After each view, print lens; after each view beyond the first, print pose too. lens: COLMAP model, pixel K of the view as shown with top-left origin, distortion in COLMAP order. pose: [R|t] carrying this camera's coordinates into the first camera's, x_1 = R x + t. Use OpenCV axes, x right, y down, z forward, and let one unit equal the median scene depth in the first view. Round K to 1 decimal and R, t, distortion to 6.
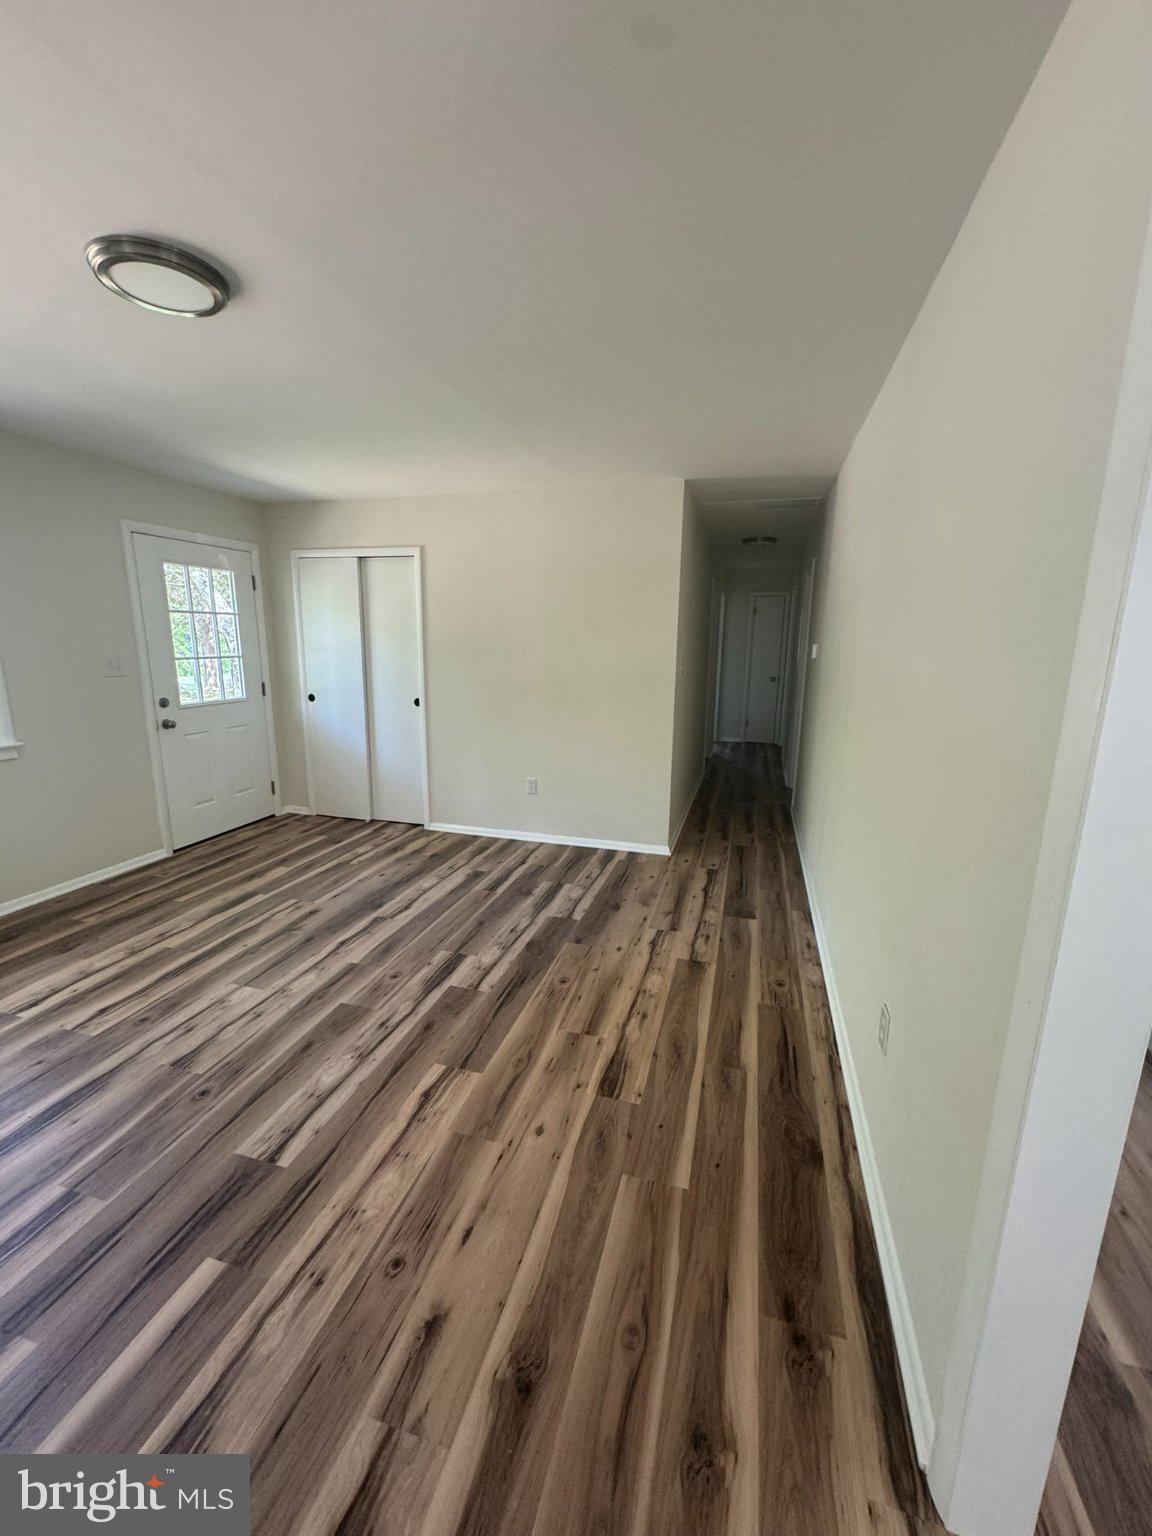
lens RADIAL K [[614.4, 0, 574.8], [0, 614.4, 768.4], [0, 0, 1]] dist [-0.000341, 0.000396]
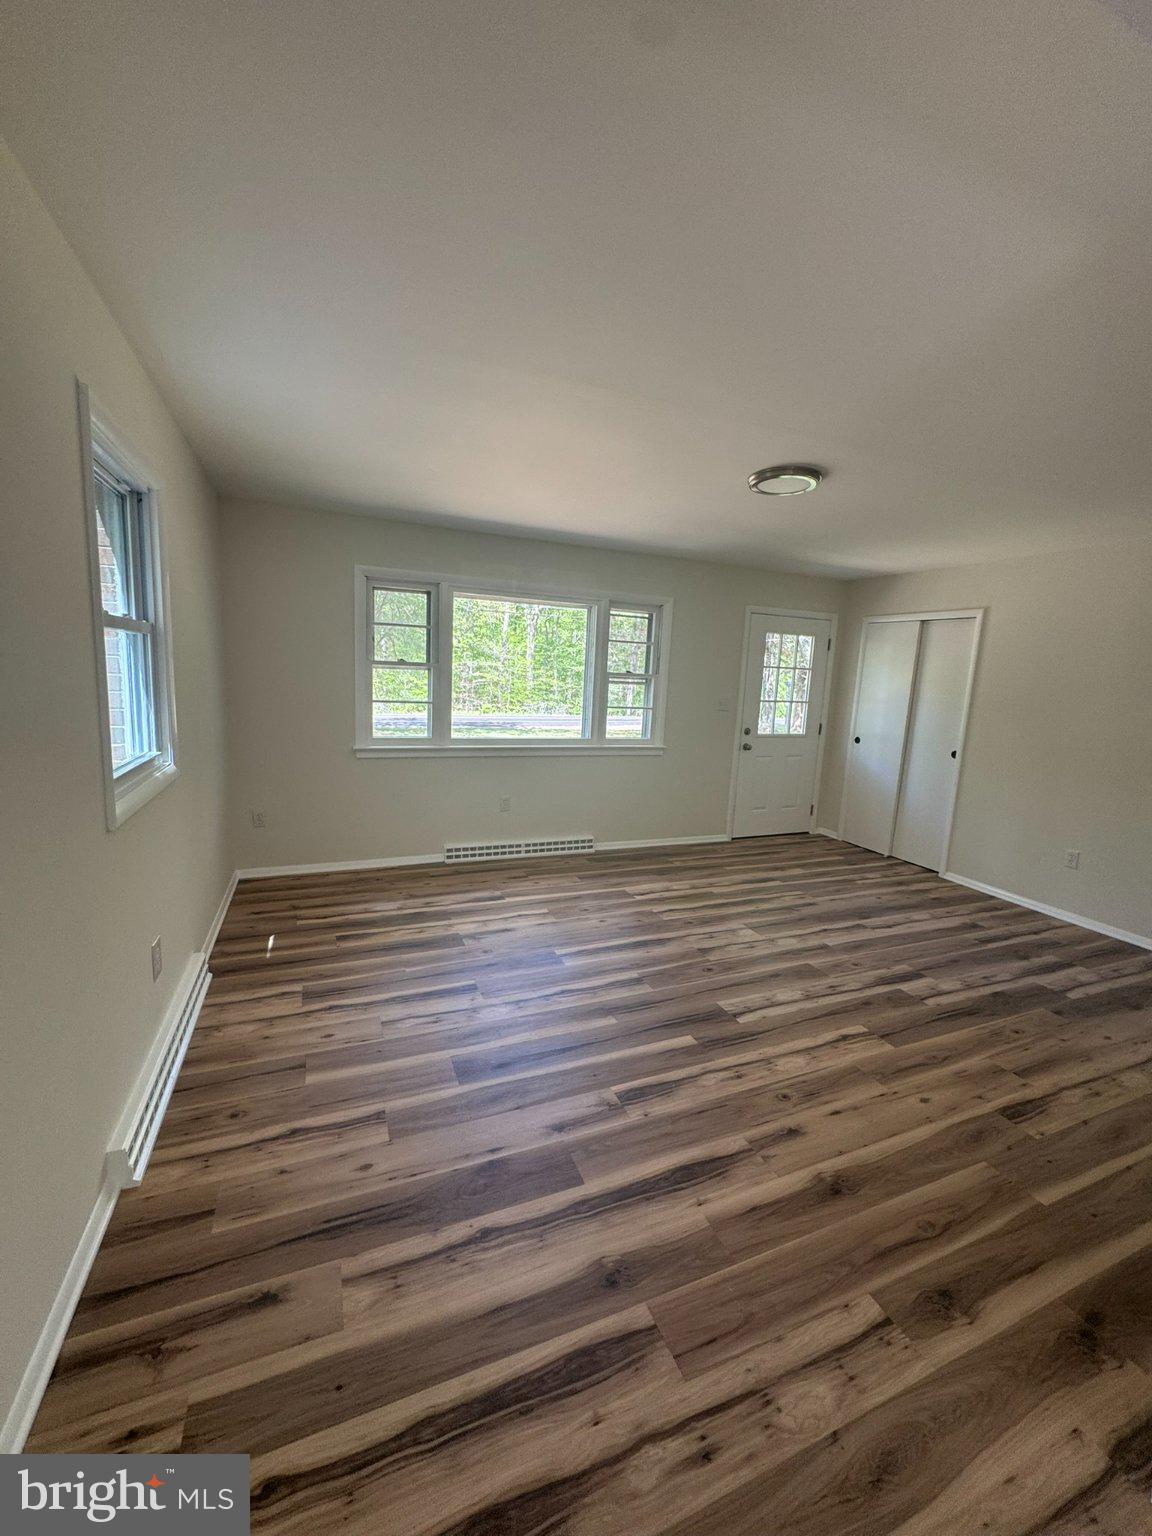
lens RADIAL K [[614.4, 0, 574.8], [0, 614.4, 768.4], [0, 0, 1]] dist [-0.000341, 0.000396]
pose [[0.631103, 0.137732, -0.763373, 0.210196], [-0.196207, 0.980452, 0.014689, 0.041396], [0.750474, 0.140509, 0.645790, -0.239383]]
